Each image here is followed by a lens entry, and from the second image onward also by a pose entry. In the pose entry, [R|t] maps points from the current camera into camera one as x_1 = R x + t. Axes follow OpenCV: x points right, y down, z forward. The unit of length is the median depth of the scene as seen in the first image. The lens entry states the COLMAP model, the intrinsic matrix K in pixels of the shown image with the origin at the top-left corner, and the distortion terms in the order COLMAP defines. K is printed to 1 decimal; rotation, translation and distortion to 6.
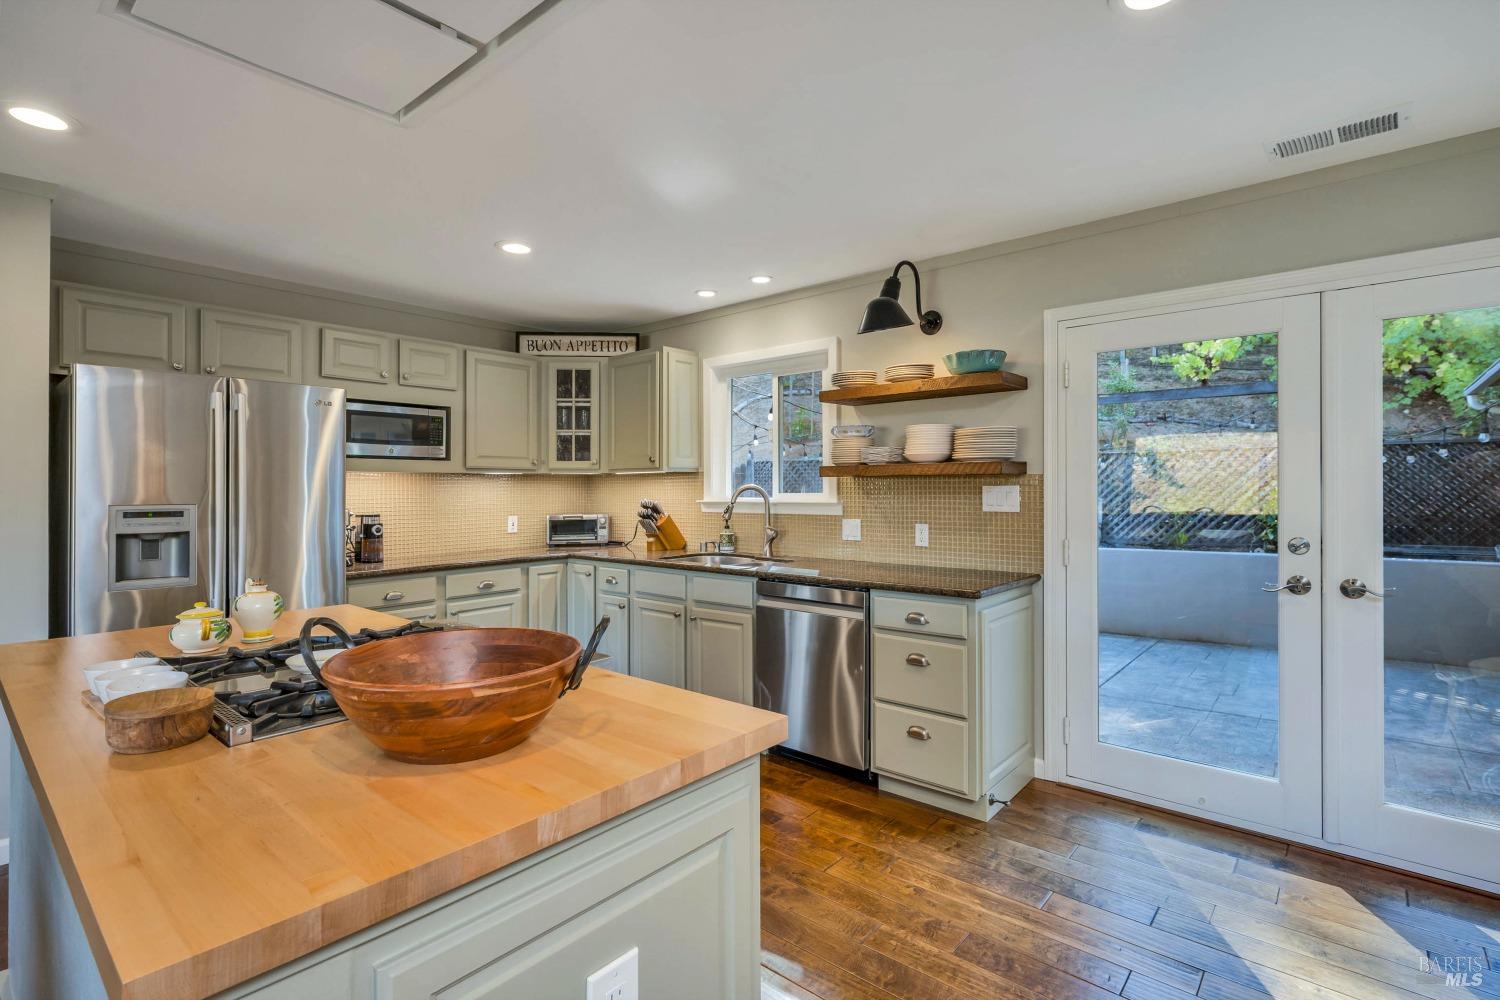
lens RADIAL K [[706.1, 0, 772.4], [0, 706.1, 483.4], [0, 0, 1]] dist [0.001872, 0.000542]
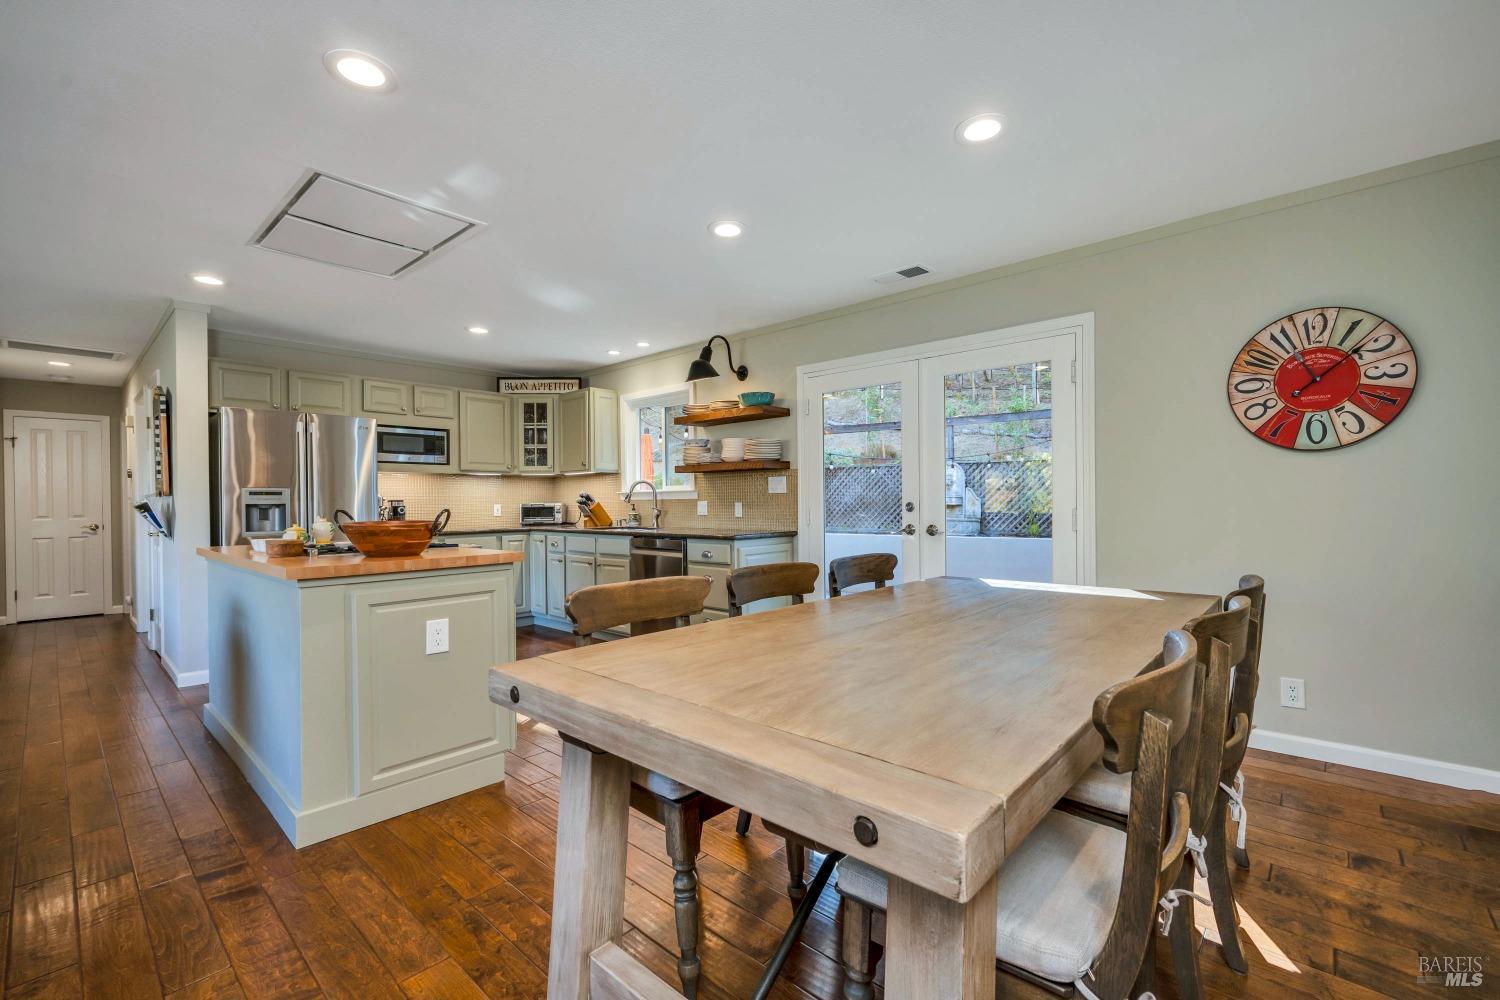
lens RADIAL K [[632.9, 0, 753.0], [0, 632.9, 505.7], [0, 0, 1]] dist [-0.000091, 0.000090]
pose [[0.999140, -0.002378, -0.041404, 0.241388], [0.003064, 0.999859, 0.016509, 0.033269], [0.041359, -0.016621, 0.999006, -0.316158]]
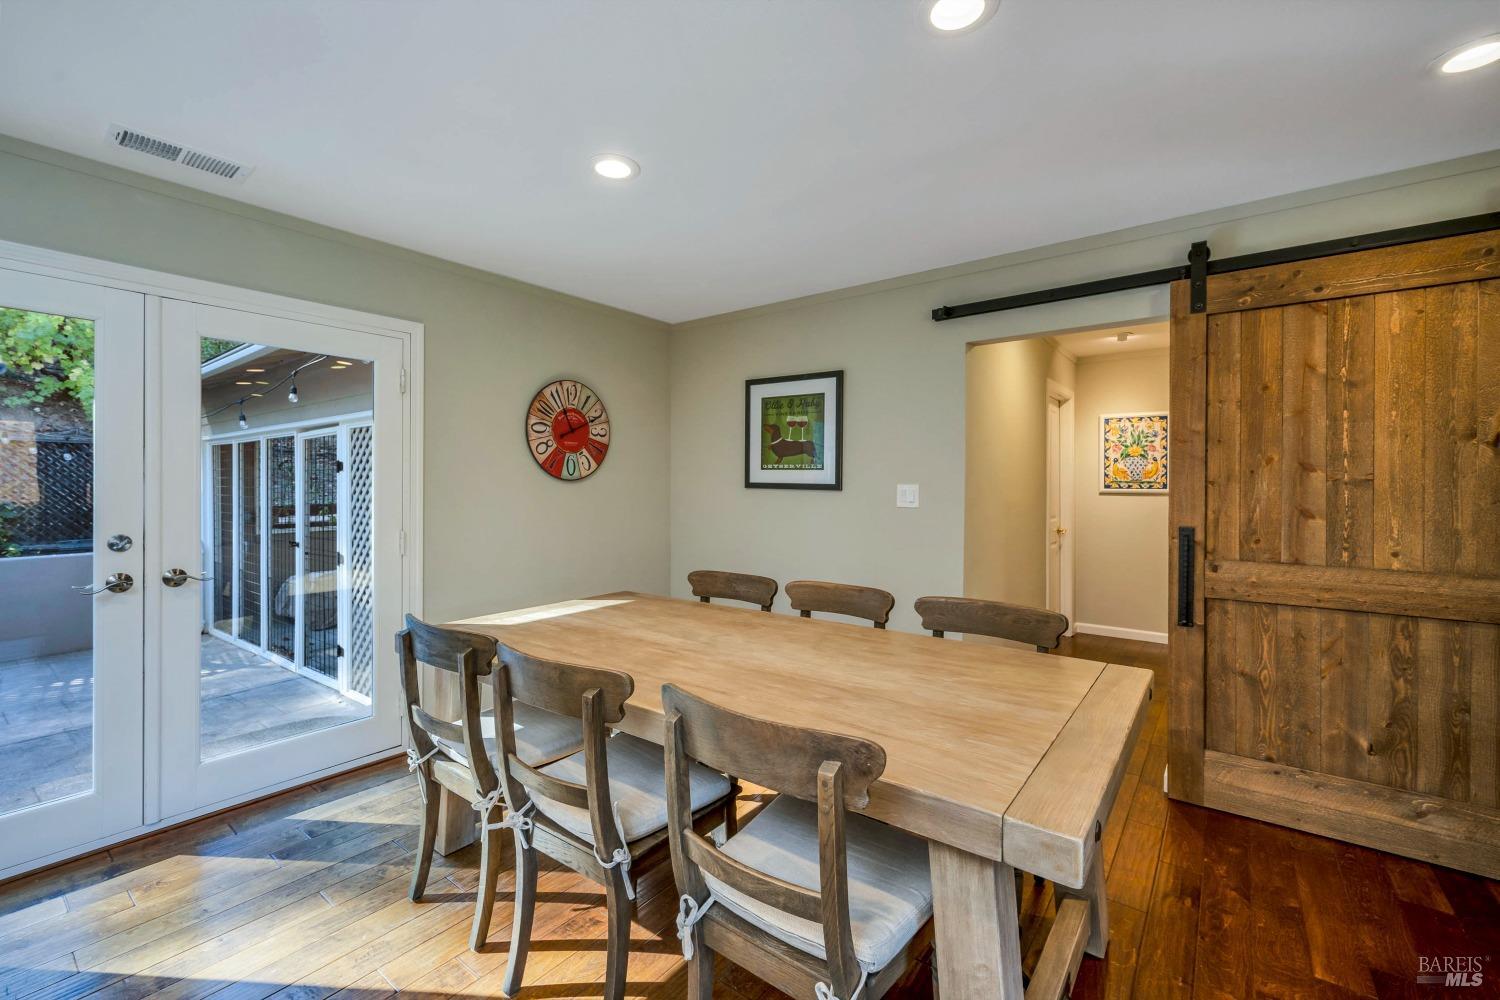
lens RADIAL K [[619.3, 0, 750.6], [0, 619.3, 489.1], [0, 0, 1]] dist [0.001306, 0.000495]
pose [[-0.032514, -0.001344, 0.999470, -0.086108], [-0.009960, 0.999950, 0.001021, 0.001634], [-0.999422, -0.009922, -0.032526, 0.082949]]
